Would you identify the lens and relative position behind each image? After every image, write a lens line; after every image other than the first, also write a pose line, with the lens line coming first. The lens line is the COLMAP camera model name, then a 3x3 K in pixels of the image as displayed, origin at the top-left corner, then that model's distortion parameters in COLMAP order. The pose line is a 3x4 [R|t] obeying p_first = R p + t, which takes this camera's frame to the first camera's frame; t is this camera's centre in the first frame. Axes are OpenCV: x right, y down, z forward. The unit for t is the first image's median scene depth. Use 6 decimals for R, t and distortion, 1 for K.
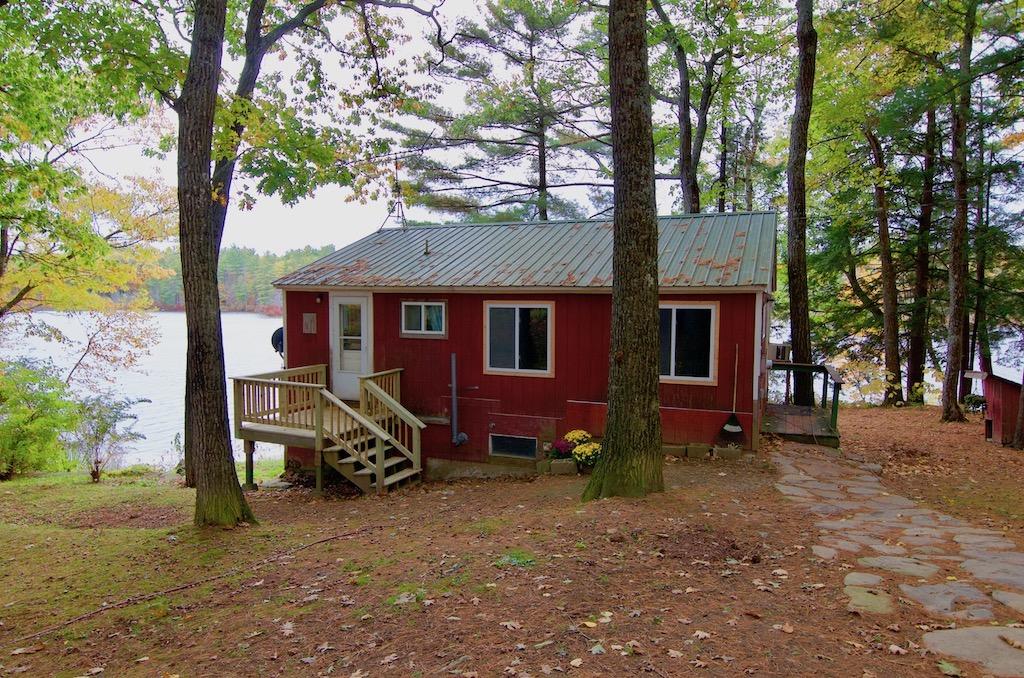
lens RADIAL K [[656.4, 0, 514.8], [0, 656.4, 343.0], [0, 0, 1]] dist [-0.006172, -0.004847]
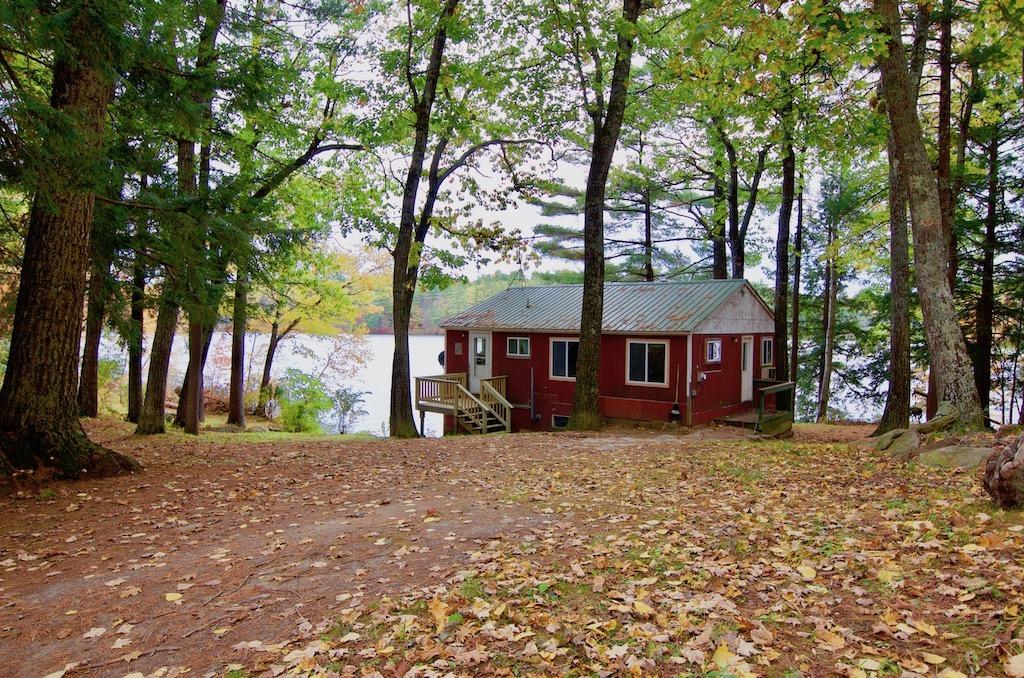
lens RADIAL K [[694.2, 0, 510.9], [0, 694.2, 334.1], [0, 0, 1]] dist [-0.002596, -0.004486]
pose [[0.959004, 0.007451, -0.283293, 0.337631], [-0.021521, 0.998682, -0.046587, 0.013622], [0.282573, 0.050774, 0.957901, -0.711341]]
